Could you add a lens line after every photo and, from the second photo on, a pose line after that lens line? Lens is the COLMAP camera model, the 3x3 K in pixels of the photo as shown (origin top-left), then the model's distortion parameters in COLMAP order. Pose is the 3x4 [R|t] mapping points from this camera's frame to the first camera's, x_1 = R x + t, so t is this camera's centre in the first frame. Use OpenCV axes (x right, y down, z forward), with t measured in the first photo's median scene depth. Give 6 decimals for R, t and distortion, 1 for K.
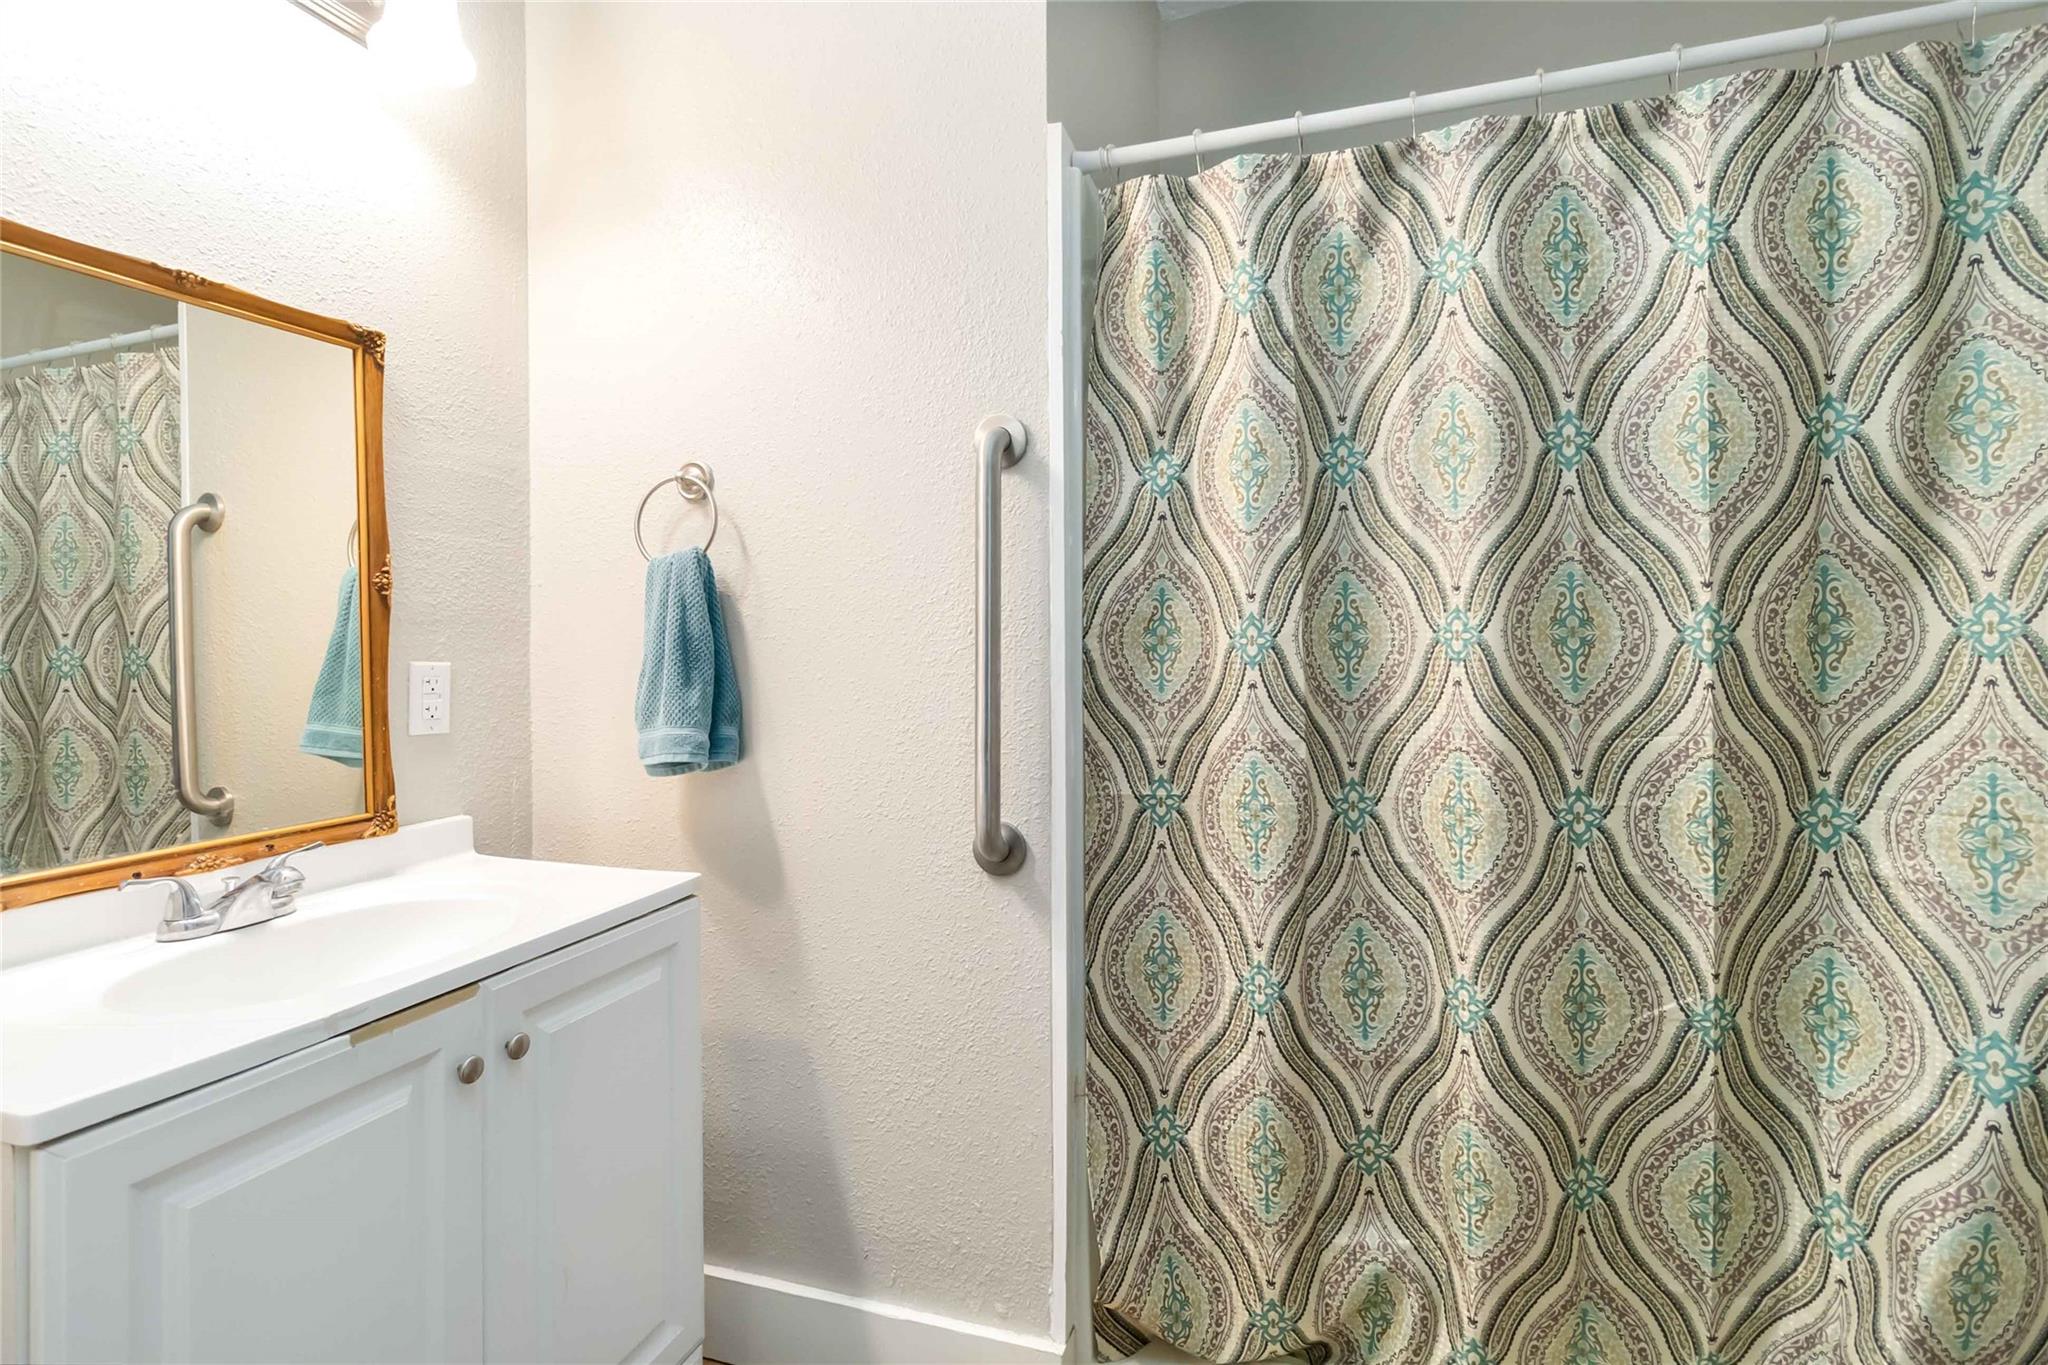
lens RADIAL K [[965.9, 0, 1007.8], [0, 965.9, 674.8], [0, 0, 1]] dist [0.006490, 0.000658]
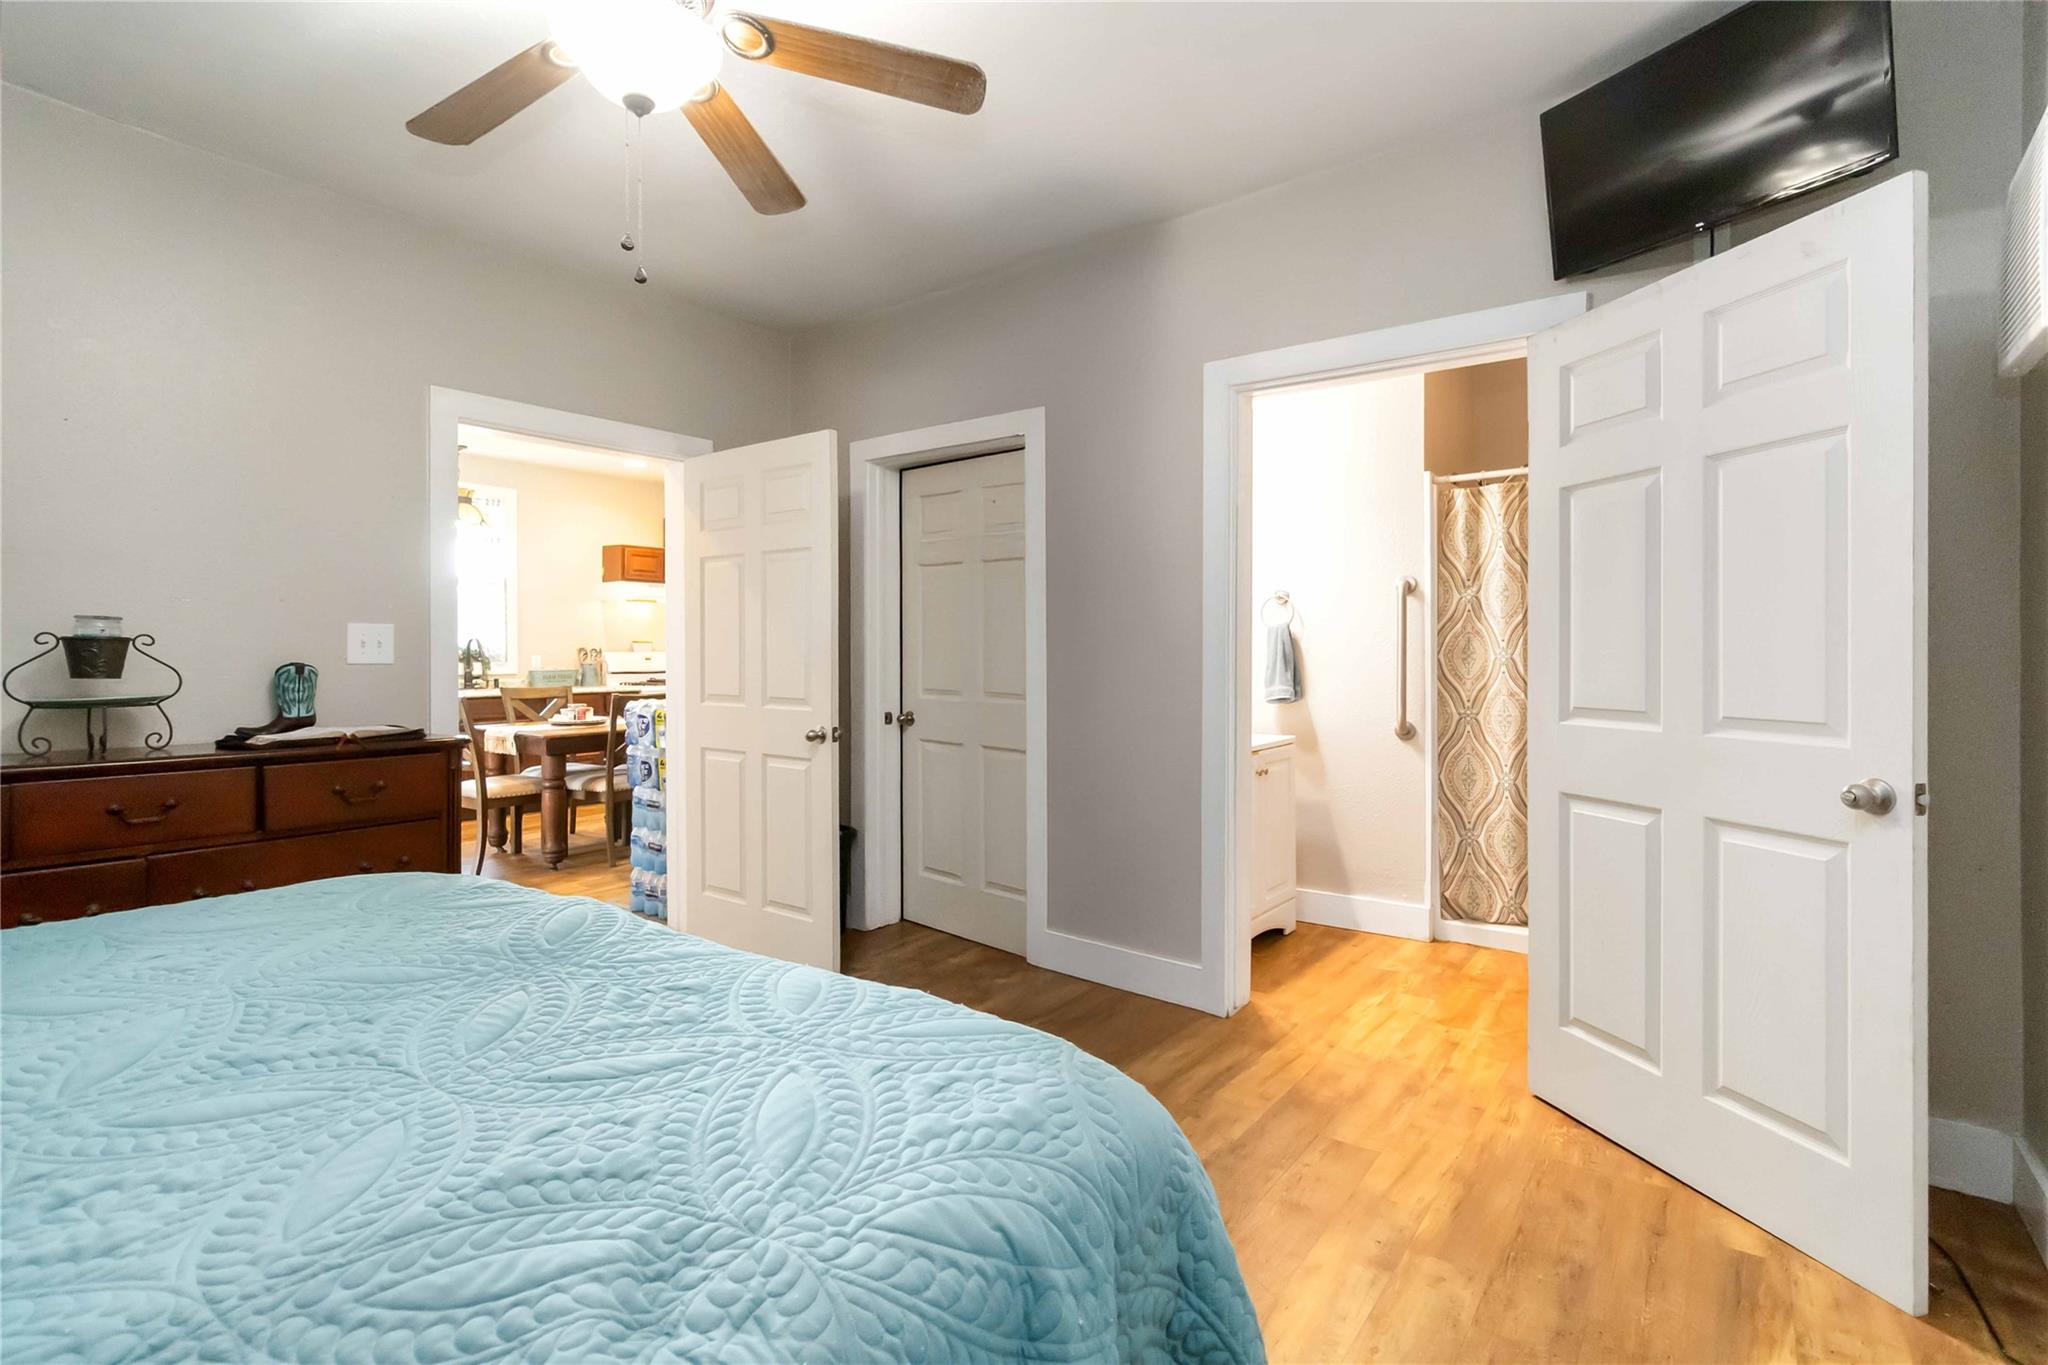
lens RADIAL K [[965.9, 0, 1036.9], [0, 965.9, 663.0], [0, 0, 1]] dist [0.006490, 0.000658]
pose [[0.957573, 0.004187, -0.288161, -0.222062], [-0.009554, 0.999806, -0.017223, 0.043256], [0.288033, 0.019245, 0.957427, -1.974565]]
